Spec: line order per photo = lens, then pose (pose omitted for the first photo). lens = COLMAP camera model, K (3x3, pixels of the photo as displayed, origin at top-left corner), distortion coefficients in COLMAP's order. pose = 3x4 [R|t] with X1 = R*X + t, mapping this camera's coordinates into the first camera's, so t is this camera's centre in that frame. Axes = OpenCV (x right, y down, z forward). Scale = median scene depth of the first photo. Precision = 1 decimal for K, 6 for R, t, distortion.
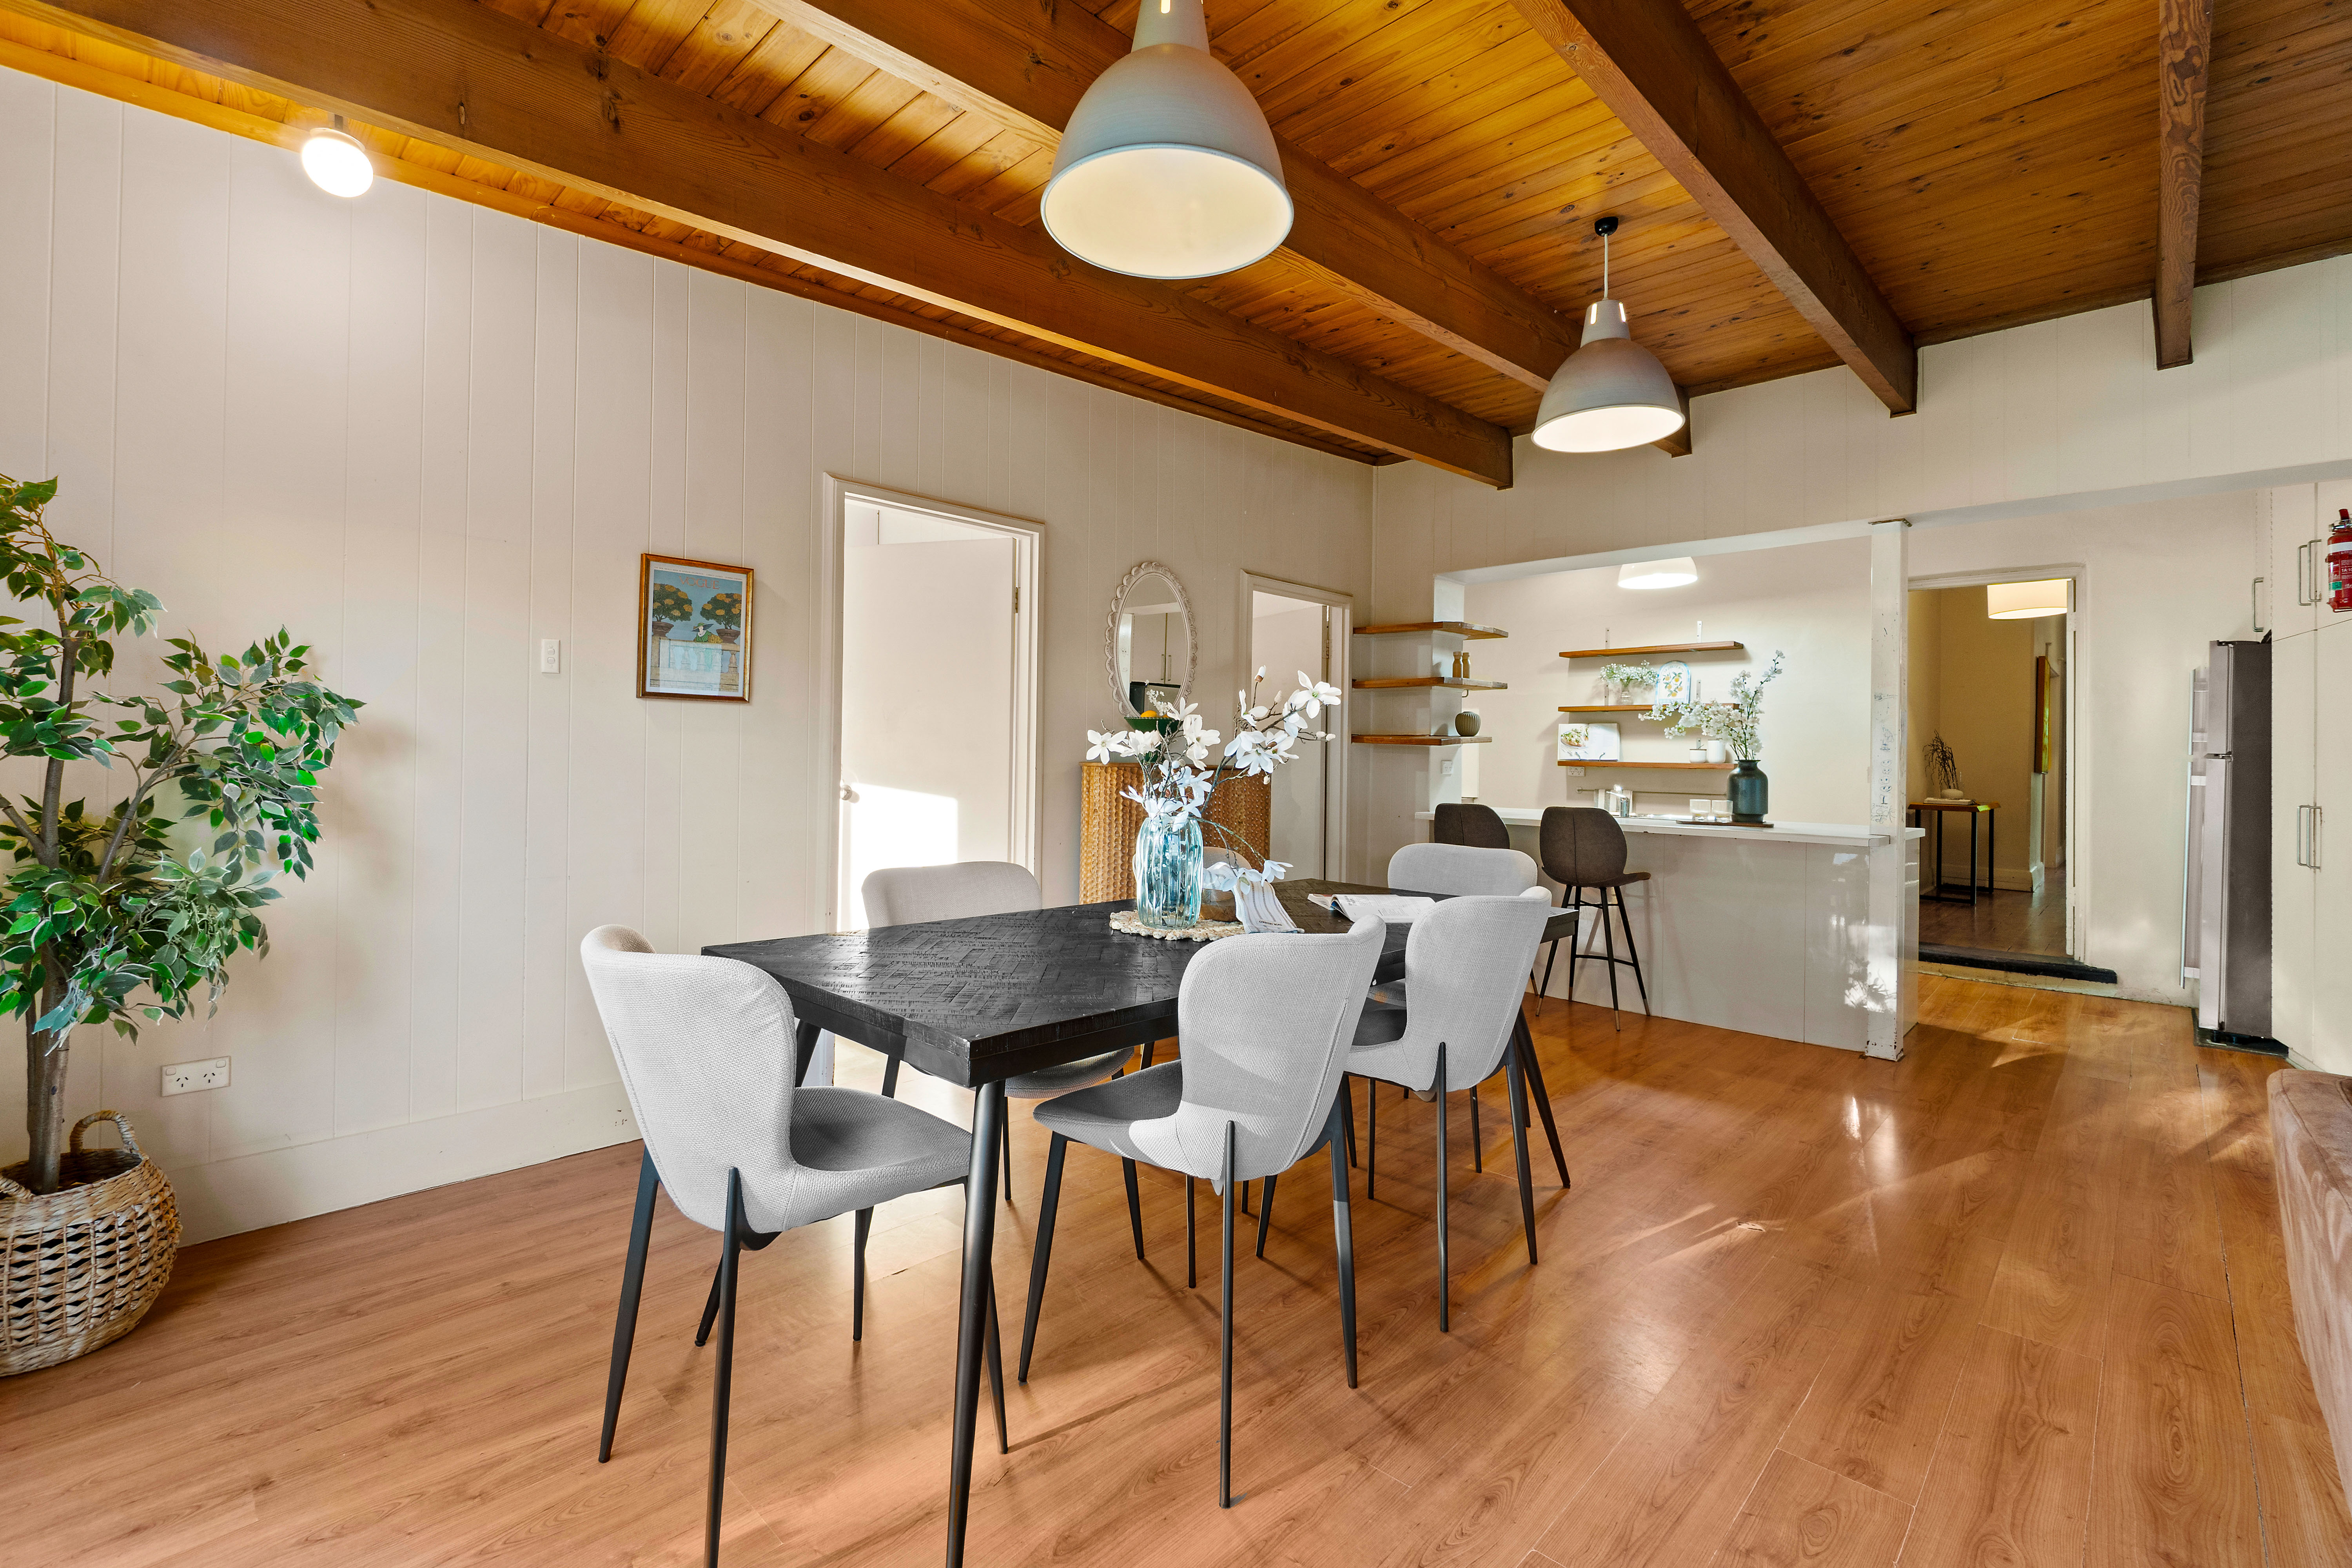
lens RADIAL K [[1035.2, 0, 1136.3], [0, 1035.2, 745.5], [0, 0, 1]] dist [0.000463, 0.000334]
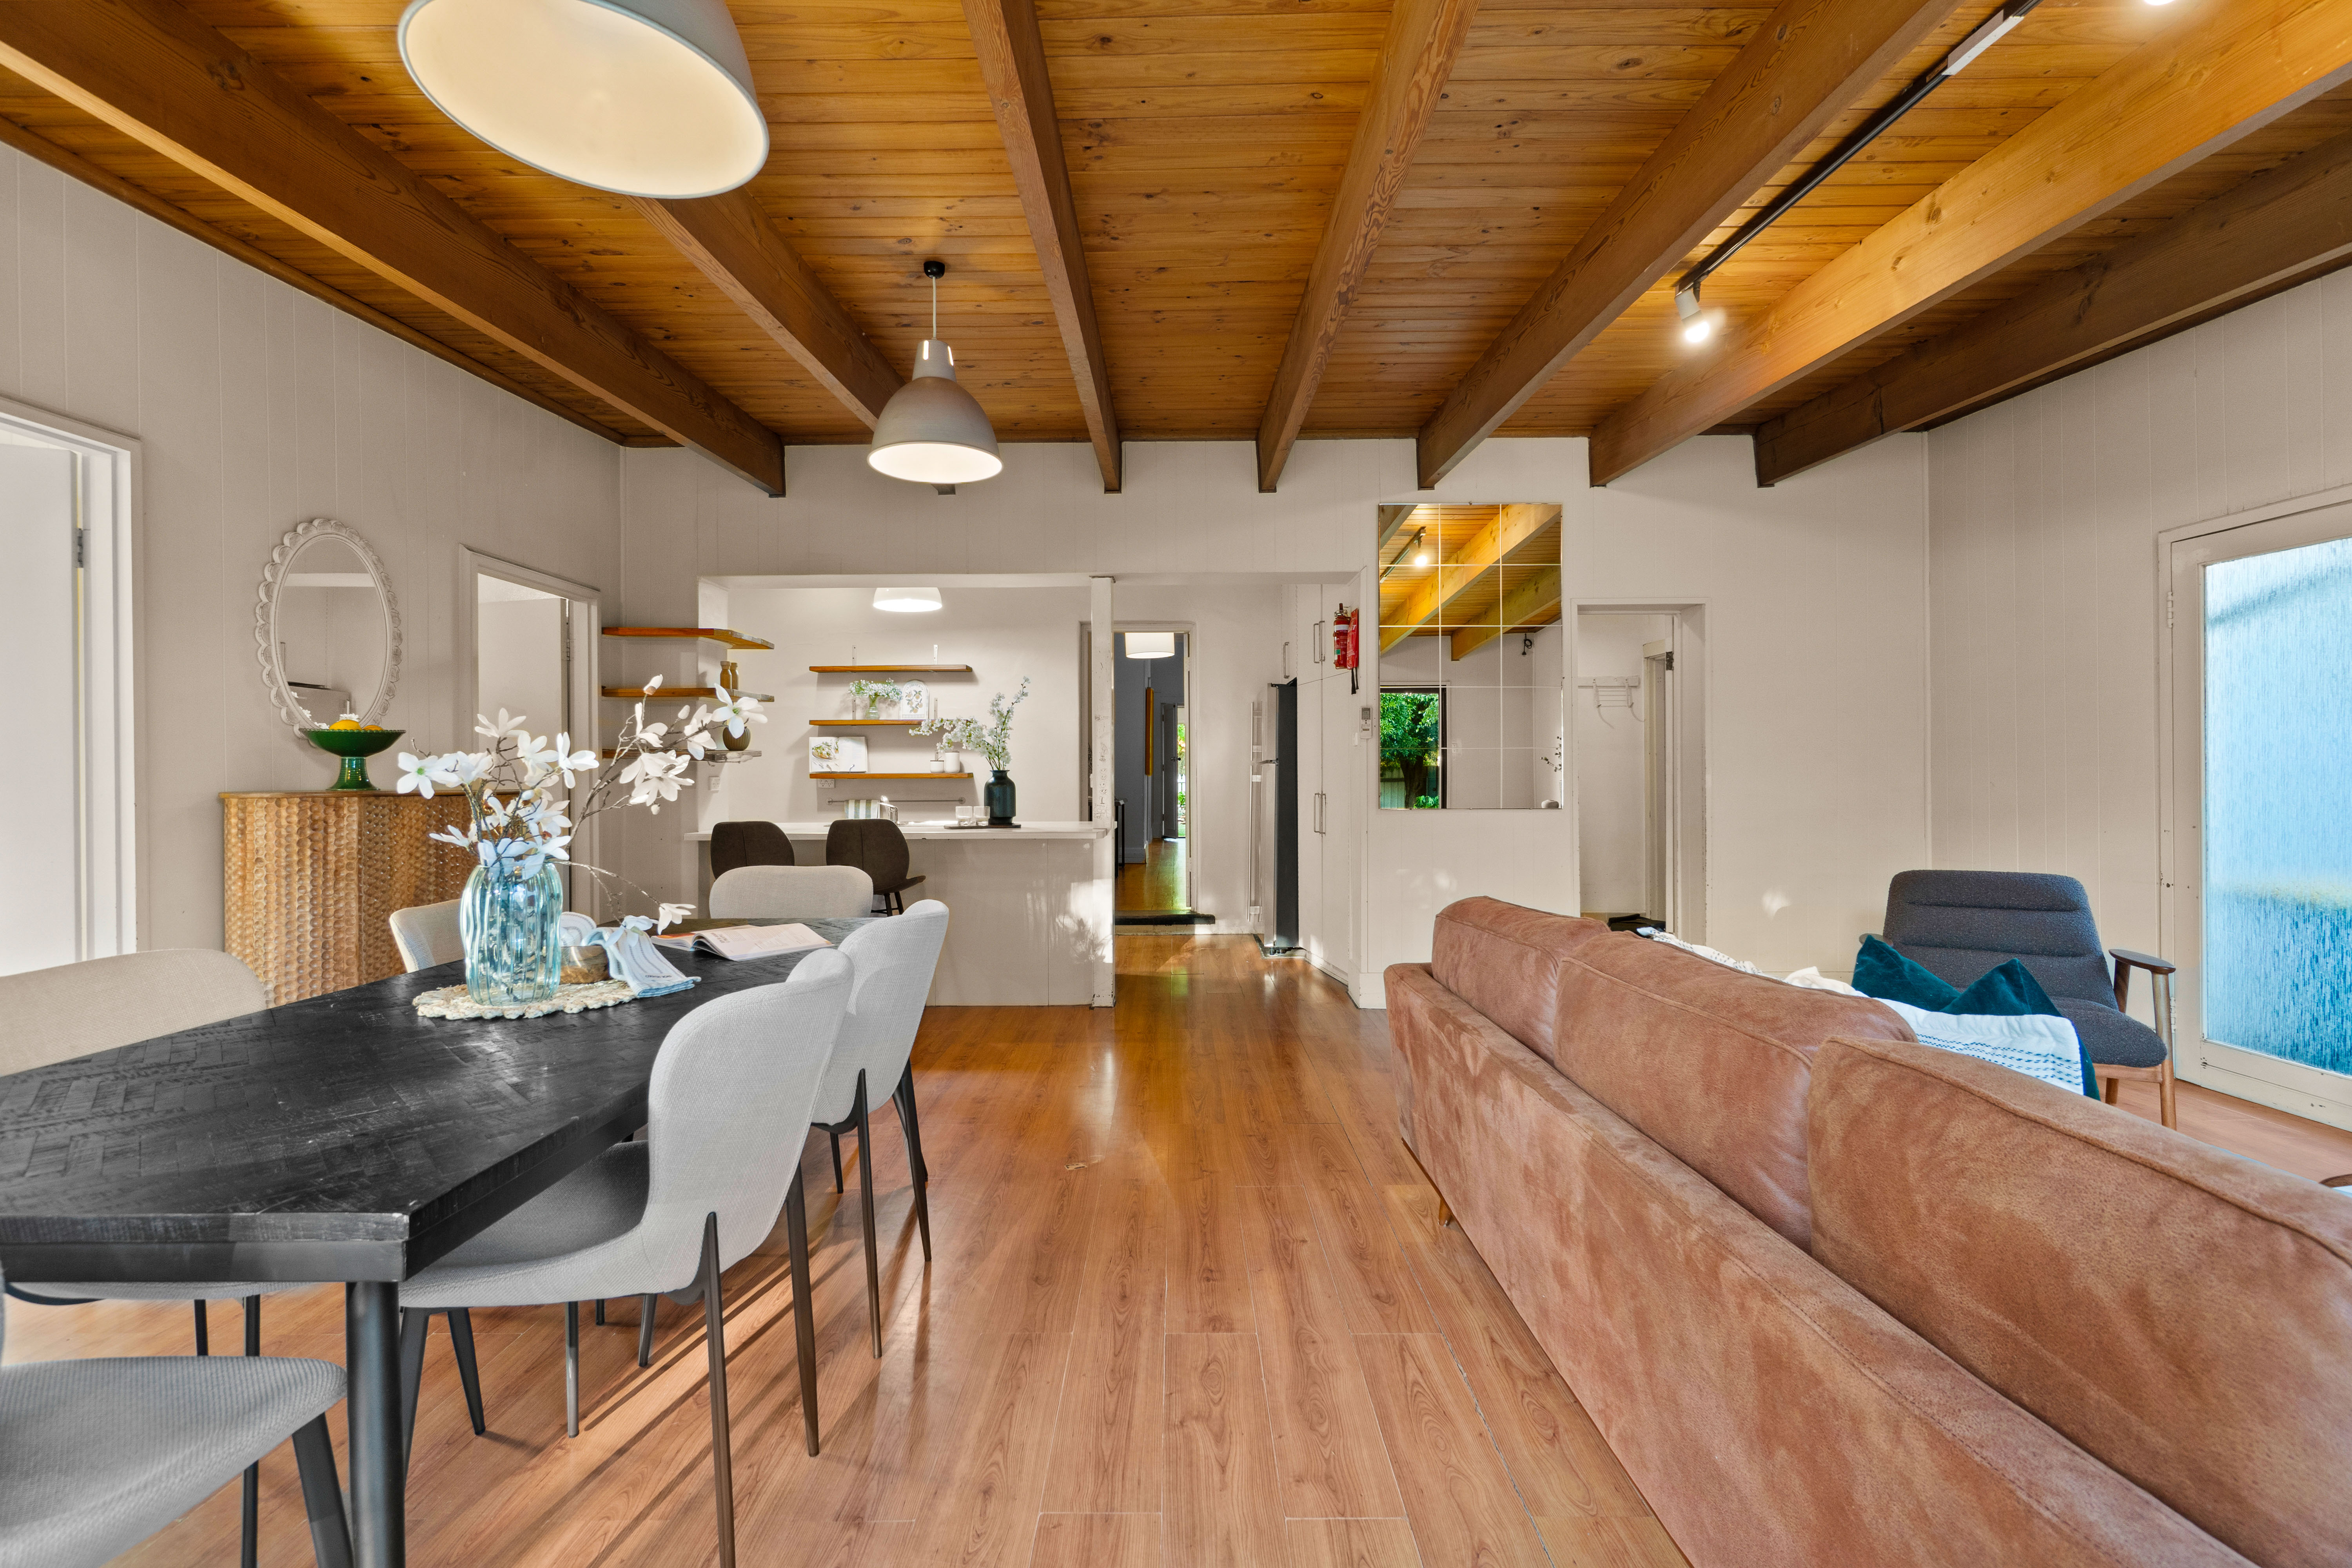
lens RADIAL K [[1035.2, 0, 1171.2], [0, 1035.2, 778.5], [0, 0, 1]] dist [0.000463, 0.000334]
pose [[0.712101, -0.025341, 0.701620, -0.096821], [0.009964, 0.999613, 0.025991, -0.005762], [-0.702006, -0.011517, 0.712078, 0.054647]]
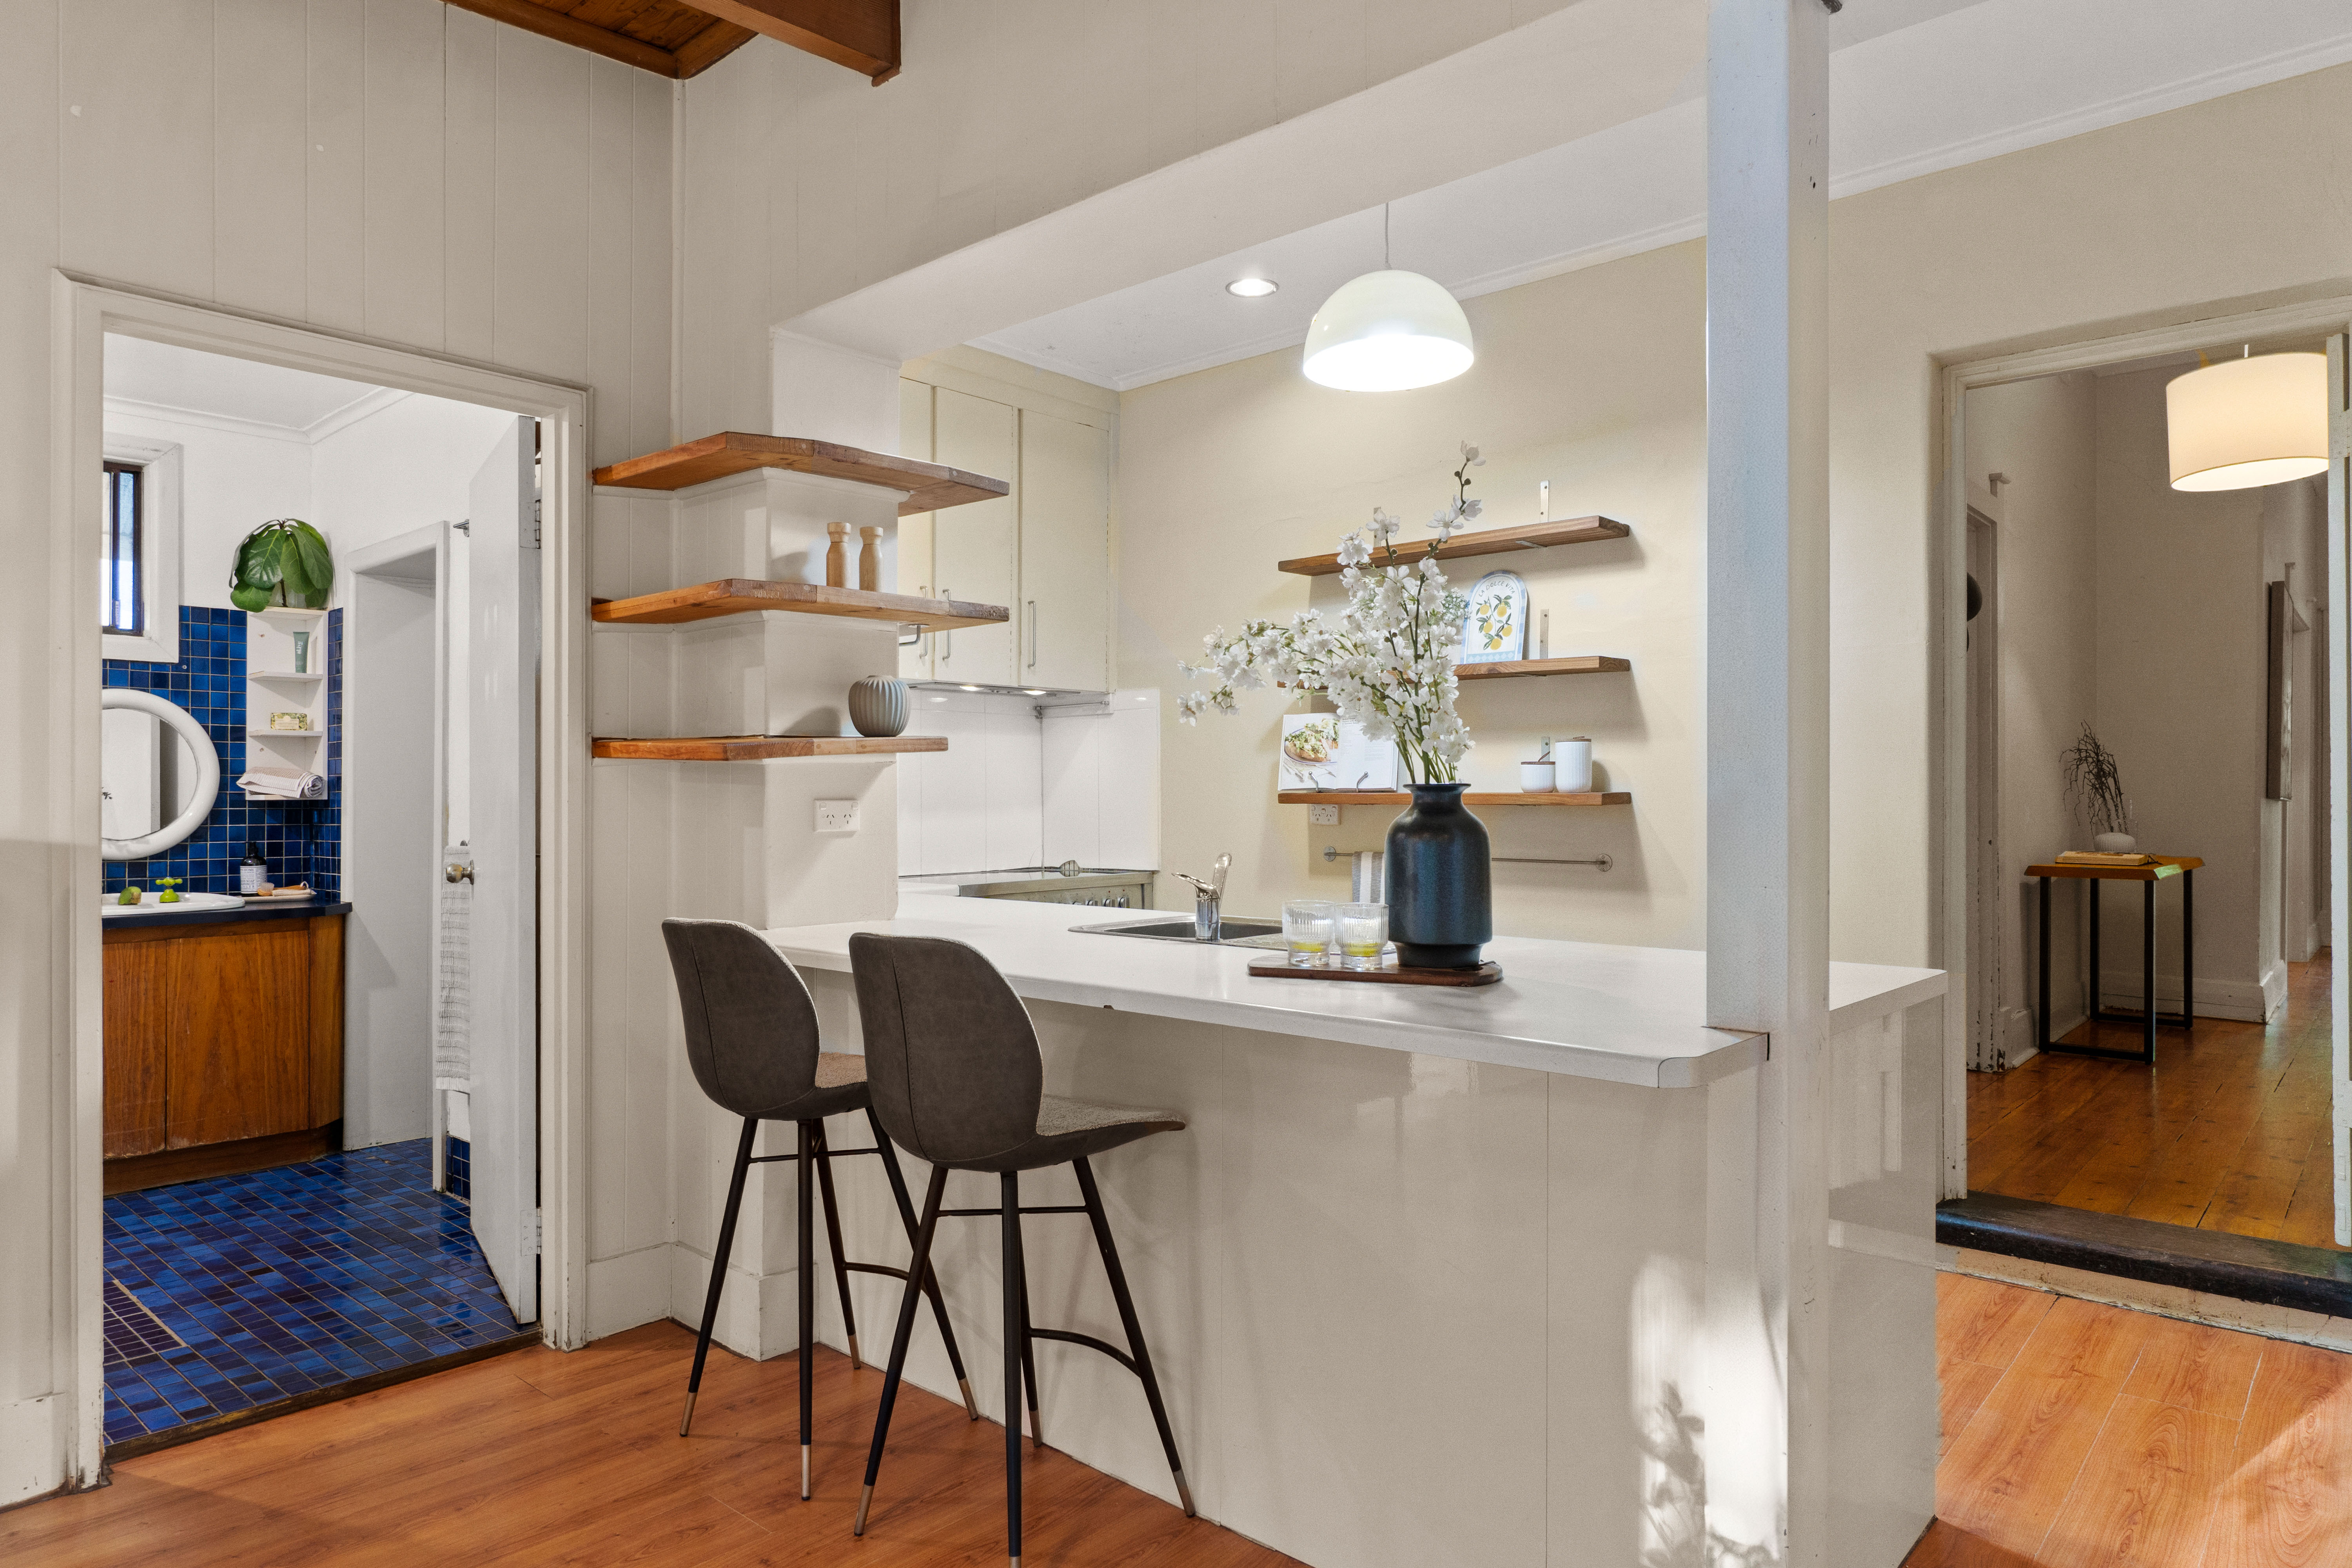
lens RADIAL K [[1426.0, 0, 1101.3], [0, 1426.0, 796.6], [0, 0, 1]] dist [-0.004594, 0.000542]
pose [[0.999543, -0.017134, 0.024912, 0.576543], [0.016846, 0.999790, 0.011703, 0.013908], [-0.025107, -0.011278, 0.999621, 0.655556]]
